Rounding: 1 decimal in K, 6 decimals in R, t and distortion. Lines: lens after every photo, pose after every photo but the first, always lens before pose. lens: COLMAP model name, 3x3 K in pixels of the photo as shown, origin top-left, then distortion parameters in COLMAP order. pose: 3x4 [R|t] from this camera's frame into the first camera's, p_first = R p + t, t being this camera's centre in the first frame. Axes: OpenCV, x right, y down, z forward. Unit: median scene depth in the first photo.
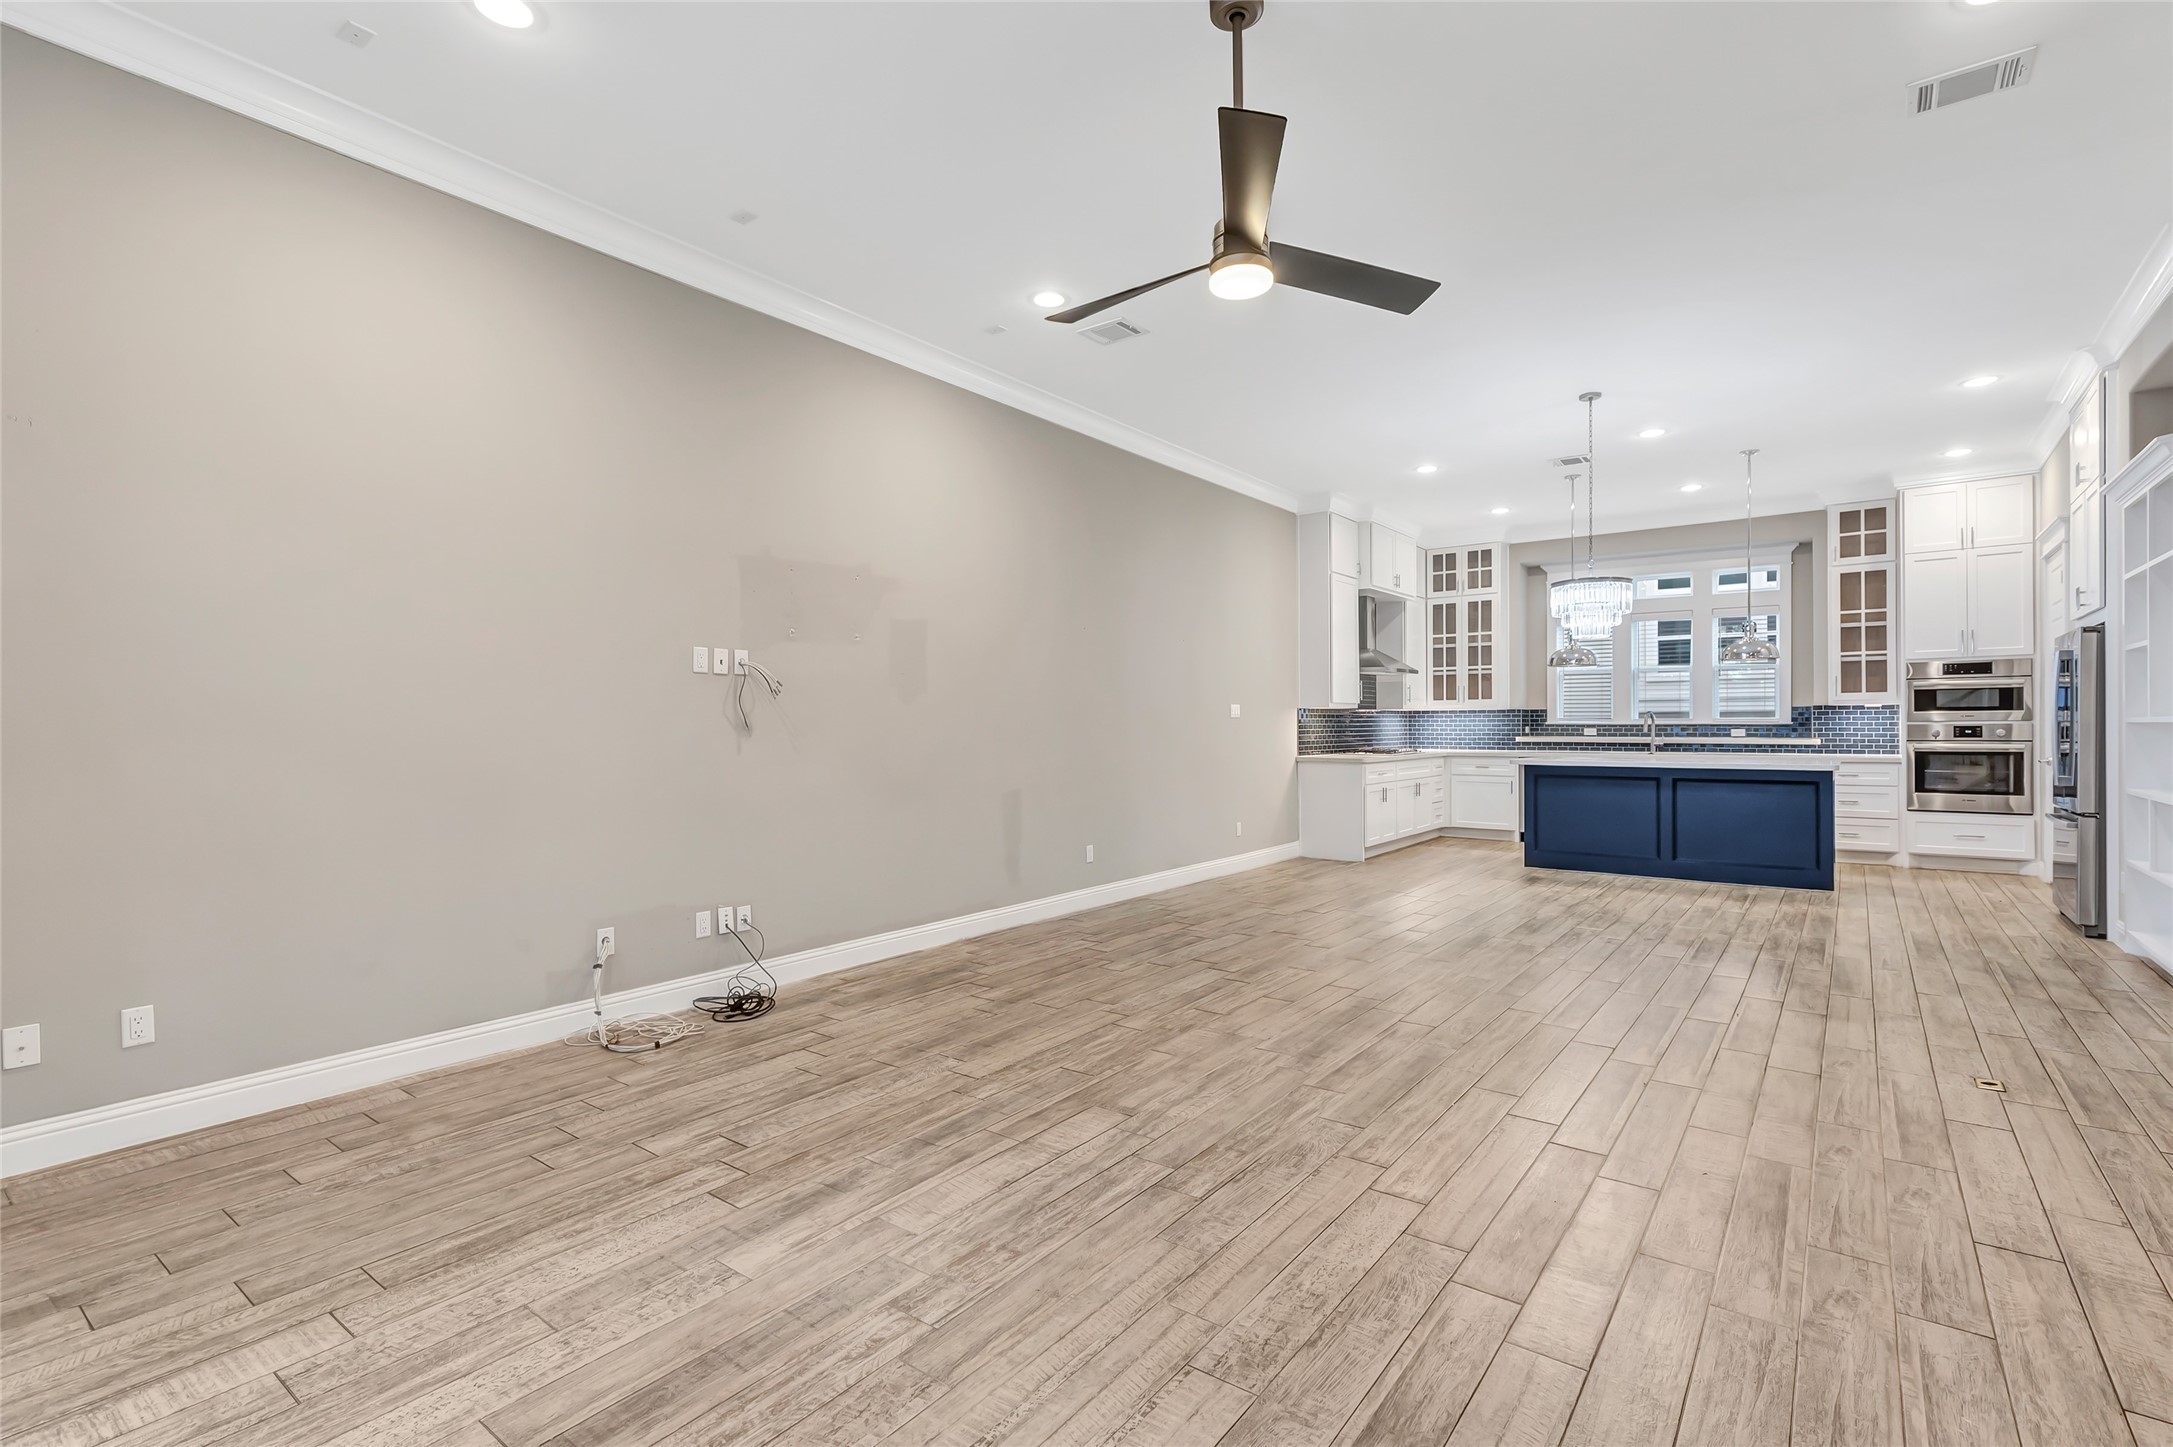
lens RADIAL K [[999.6, 0, 1078.1], [0, 999.6, 732.6], [0, 0, 1]] dist [-0.010344, 0.001638]
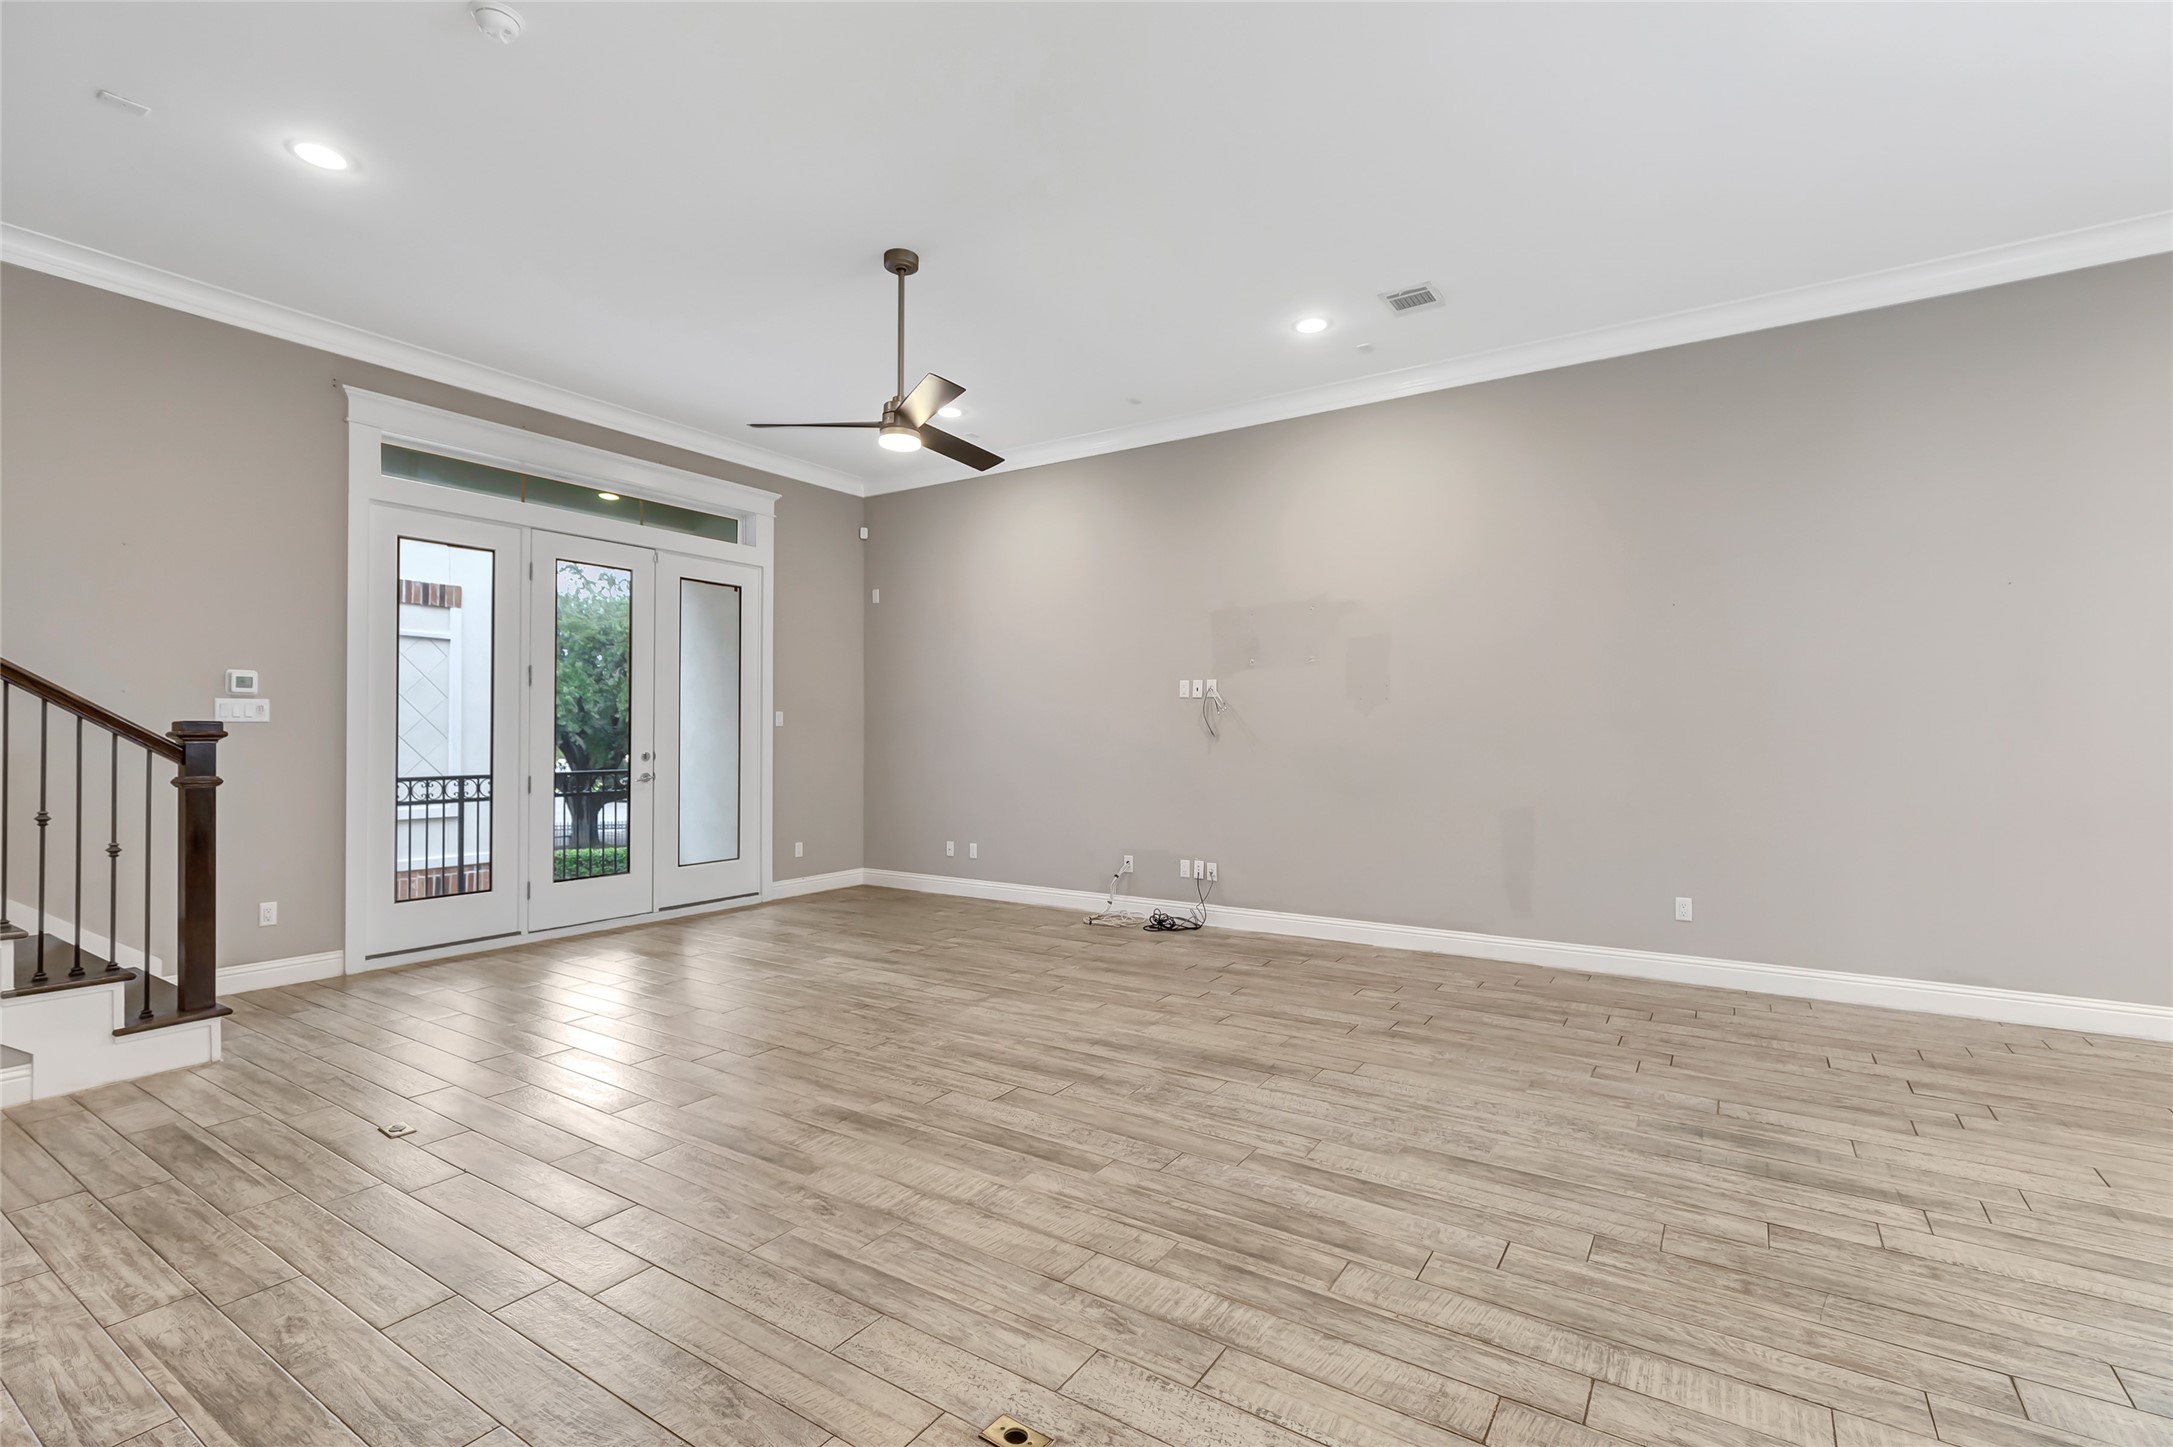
lens RADIAL K [[999.6, 0, 1071.6], [0, 999.6, 720.9], [0, 0, 1]] dist [-0.010344, 0.001638]
pose [[0.059013, -0.005835, -0.998240, 0.618453], [-0.008561, 0.999943, -0.006351, -0.008598], [0.998221, 0.008921, 0.058959, 0.425383]]
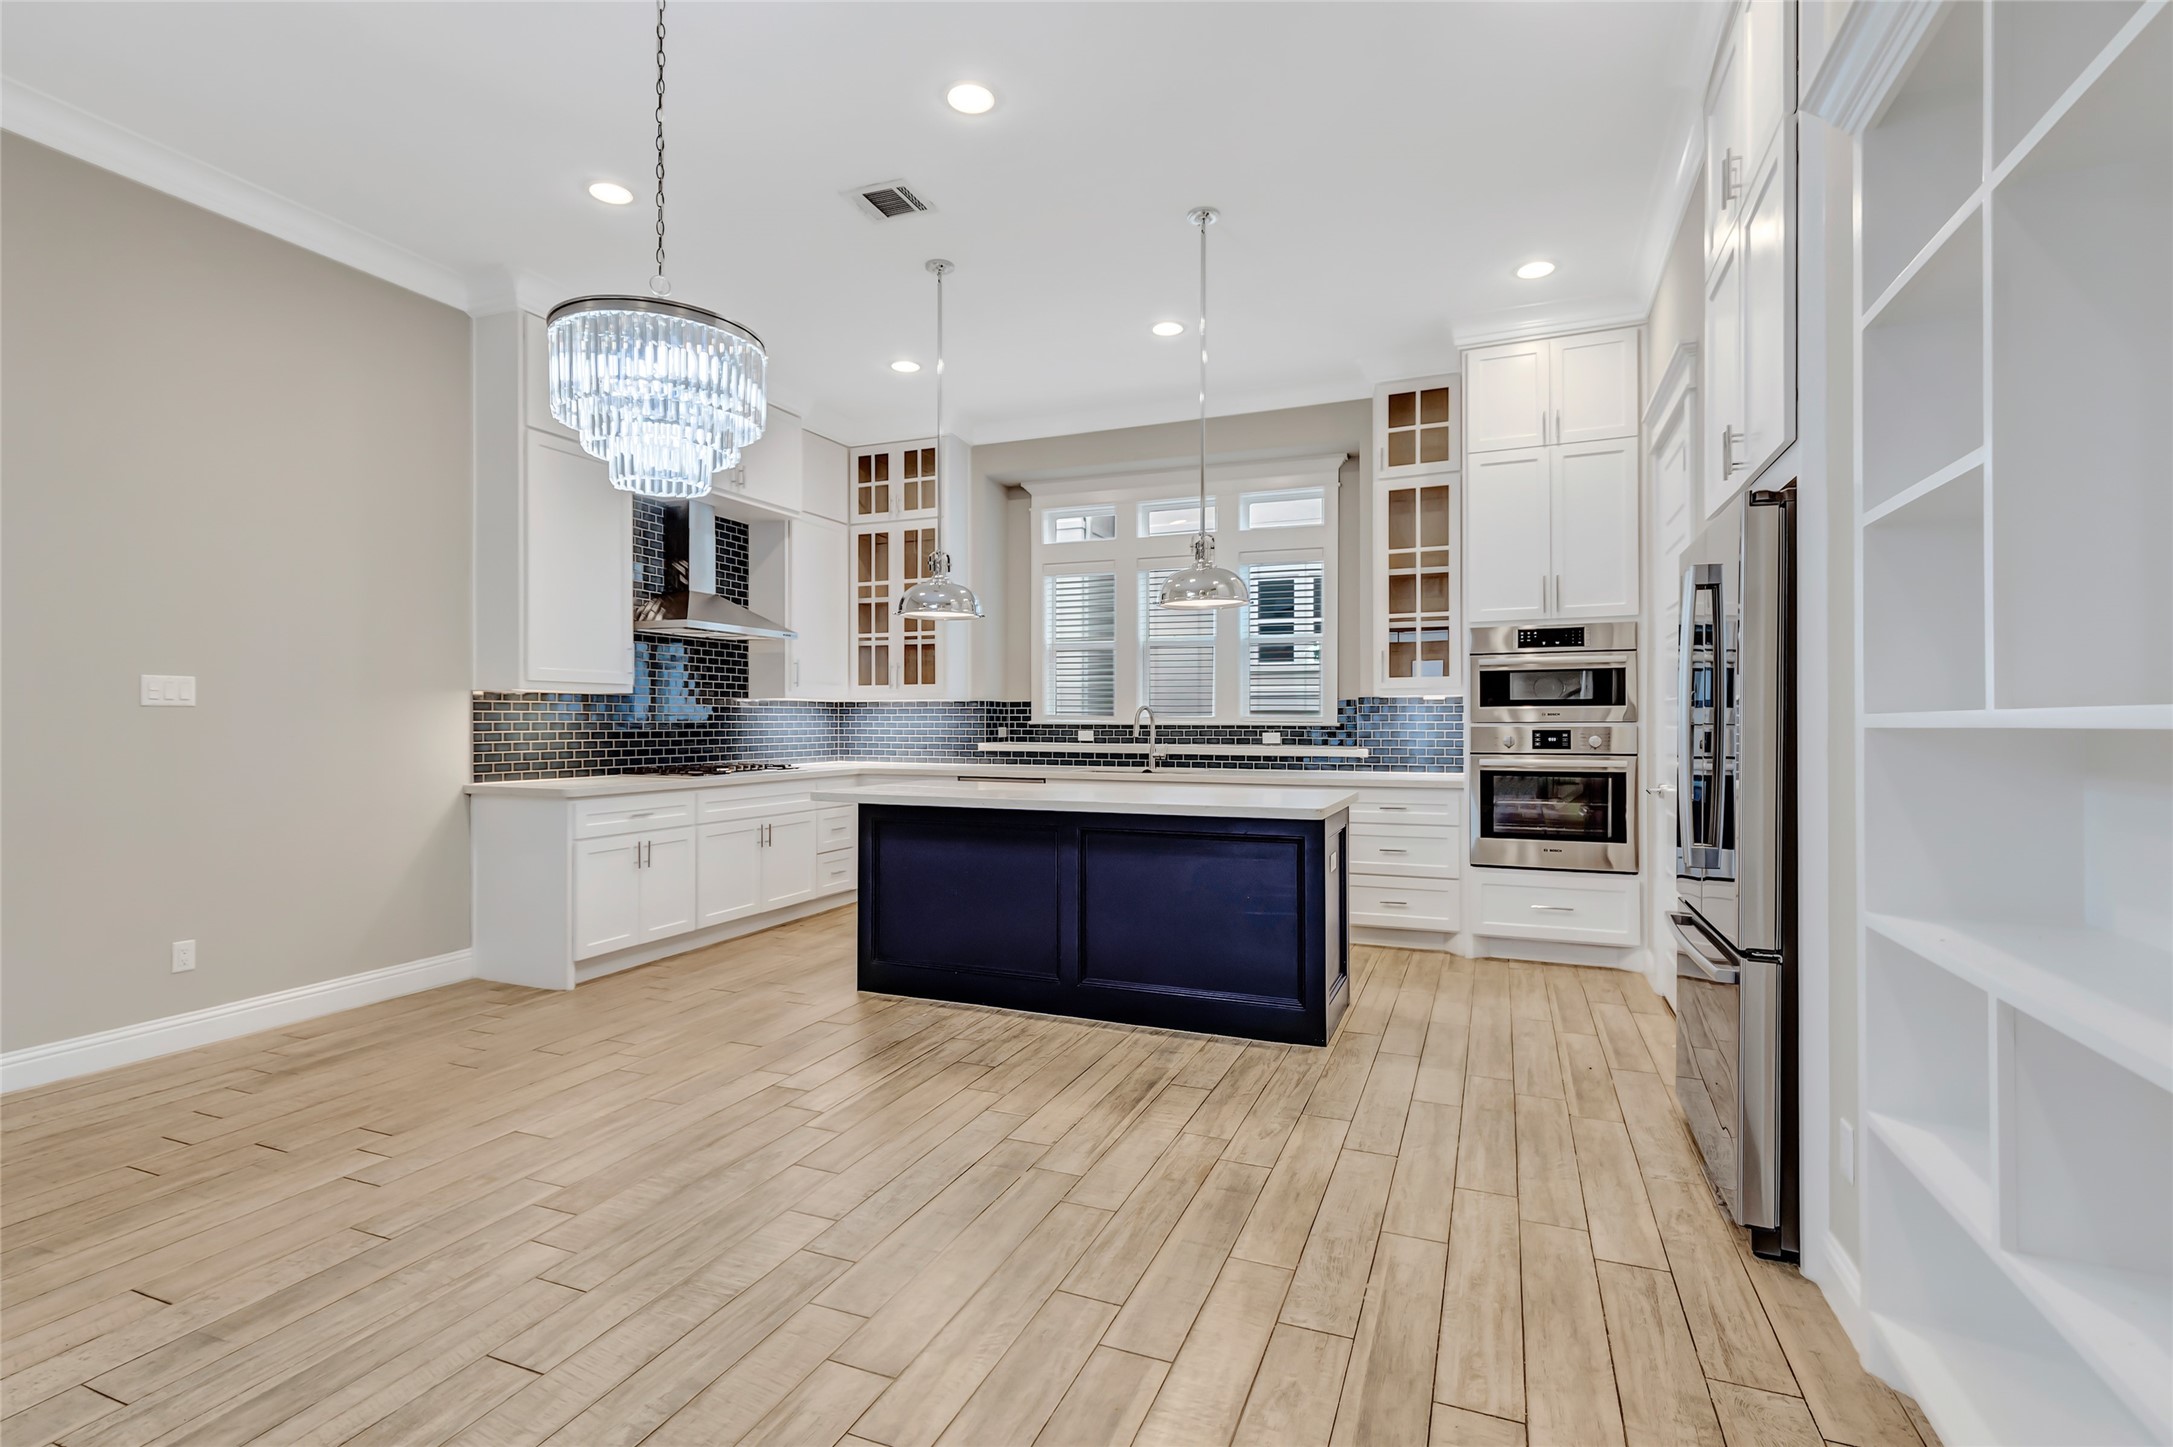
lens RADIAL K [[999.6, 0, 1104.9], [0, 999.6, 723.5], [0, 0, 1]] dist [-0.010344, 0.001638]
pose [[0.960377, 0.005311, 0.278653, 0.458925], [-0.003530, 0.999970, -0.006891, -0.005987], [-0.278681, 0.005635, 0.960367, 0.483927]]
